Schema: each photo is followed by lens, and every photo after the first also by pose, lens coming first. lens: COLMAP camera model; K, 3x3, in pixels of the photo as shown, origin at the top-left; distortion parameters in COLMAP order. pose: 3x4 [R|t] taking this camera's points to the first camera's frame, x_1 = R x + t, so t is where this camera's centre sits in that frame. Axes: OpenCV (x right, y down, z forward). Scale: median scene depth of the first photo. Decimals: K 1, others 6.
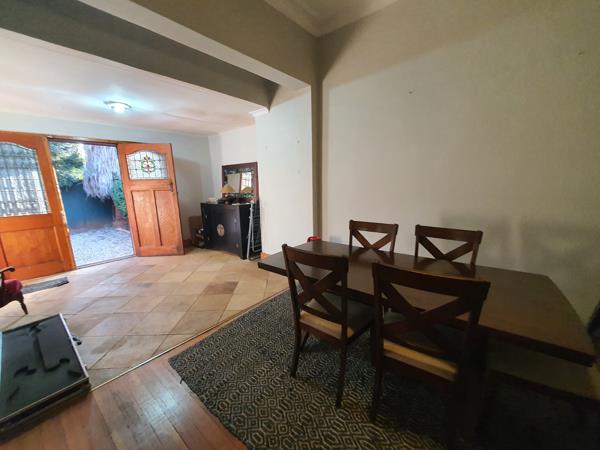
lens RADIAL K [[237.7, 0, 293.1], [0, 237.7, 230.0], [0, 0, 1]] dist [0.003134, 0.000253]
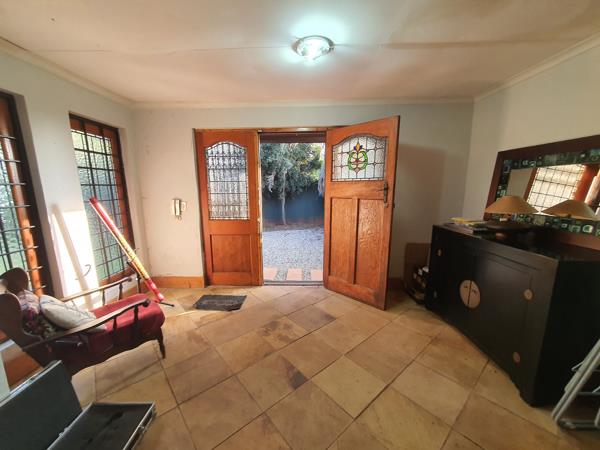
lens RADIAL K [[237.7, 0, 293.1], [0, 237.7, 230.0], [0, 0, 1]] dist [0.003134, 0.000253]
pose [[0.629456, 0.161540, -0.760060, -0.196303], [-0.161119, 0.984027, 0.075708, -0.101862], [0.760149, 0.074805, 0.645428, 0.458271]]
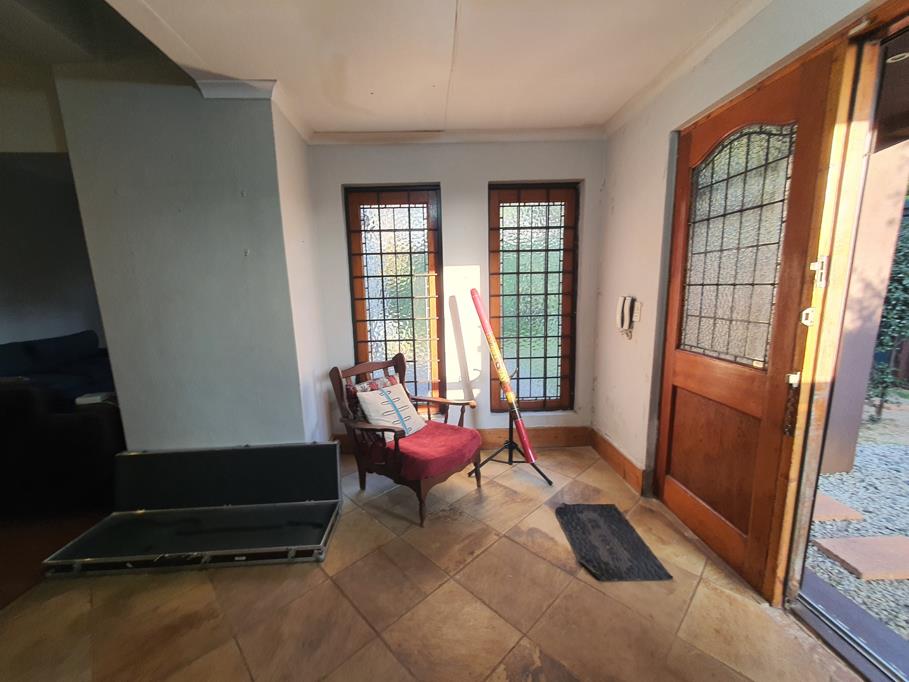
lens RADIAL K [[360.2, 0, 444.0], [0, 360.2, 348.6], [0, 0, 1]] dist [0.003134, 0.000253]
pose [[-0.732748, 0.155401, -0.662518, -0.399186], [-0.095638, 0.940396, 0.326357, -0.157358], [0.673745, 0.302500, -0.674211, 0.835905]]
